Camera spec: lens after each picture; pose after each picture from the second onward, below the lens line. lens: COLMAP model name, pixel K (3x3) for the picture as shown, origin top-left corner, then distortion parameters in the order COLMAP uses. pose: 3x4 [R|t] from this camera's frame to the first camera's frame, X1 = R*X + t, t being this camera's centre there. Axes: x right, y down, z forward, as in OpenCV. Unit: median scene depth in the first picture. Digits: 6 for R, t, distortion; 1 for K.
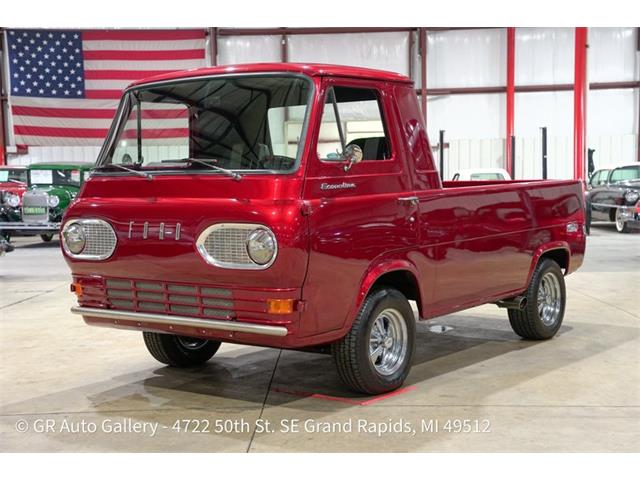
lens RADIAL K [[935.0, 0, 320.0], [0, 935.0, 240.0], [0, 0, 1]] dist [0.264131, 0.011312]
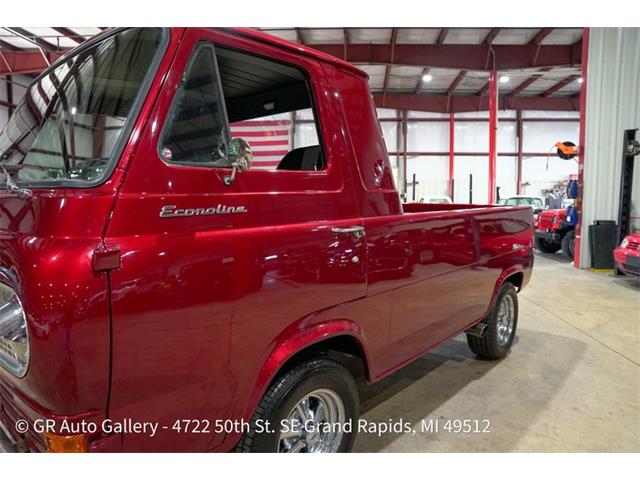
lens RADIAL K [[439.8, 0, 320.0], [0, 439.8, 240.0], [0, 0, 1]] dist [-0.141225, 0.113312]
pose [[0.996177, 0.025308, -0.083606, 0.034819], [-0.023059, 0.999349, 0.027759, -0.015657], [0.084254, -0.025725, 0.996112, 0.238112]]
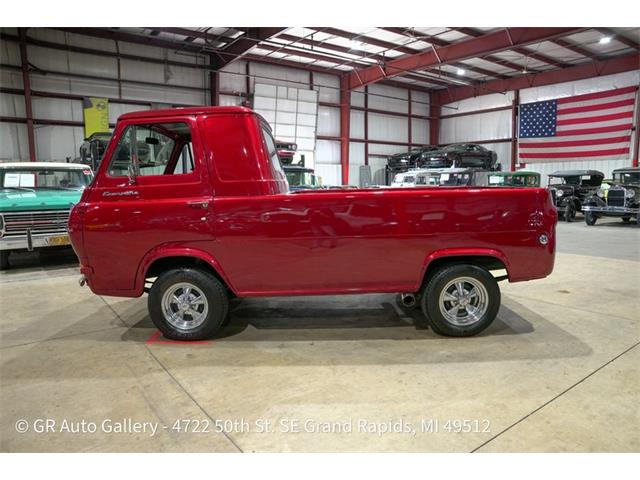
lens RADIAL K [[439.8, 0, 320.0], [0, 439.8, 240.0], [0, 0, 1]] dist [-0.141225, 0.113312]
pose [[0.609621, 0.108689, -0.785207, 0.237210], [-0.047849, 0.993795, 0.100413, -0.021601], [0.791248, -0.023643, 0.611038, 0.266576]]
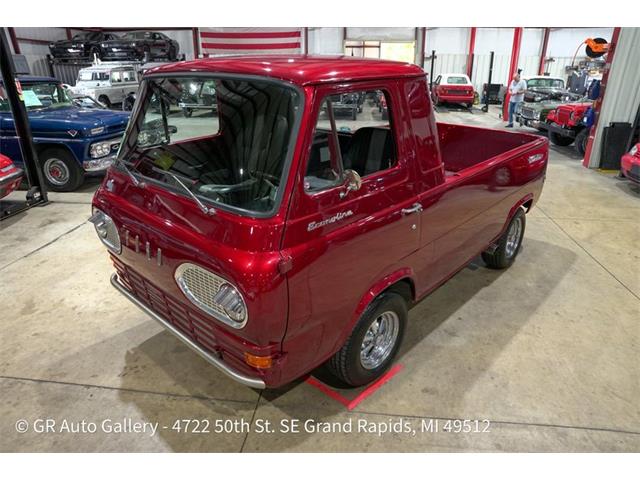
lens RADIAL K [[439.8, 0, 320.0], [0, 439.8, 240.0], [0, 0, 1]] dist [-0.141225, 0.113312]
pose [[0.994665, 0.055193, -0.087146, 0.014557], [-0.024017, 0.945510, 0.324707, -0.054178], [0.100319, -0.320881, 0.941791, 0.196210]]
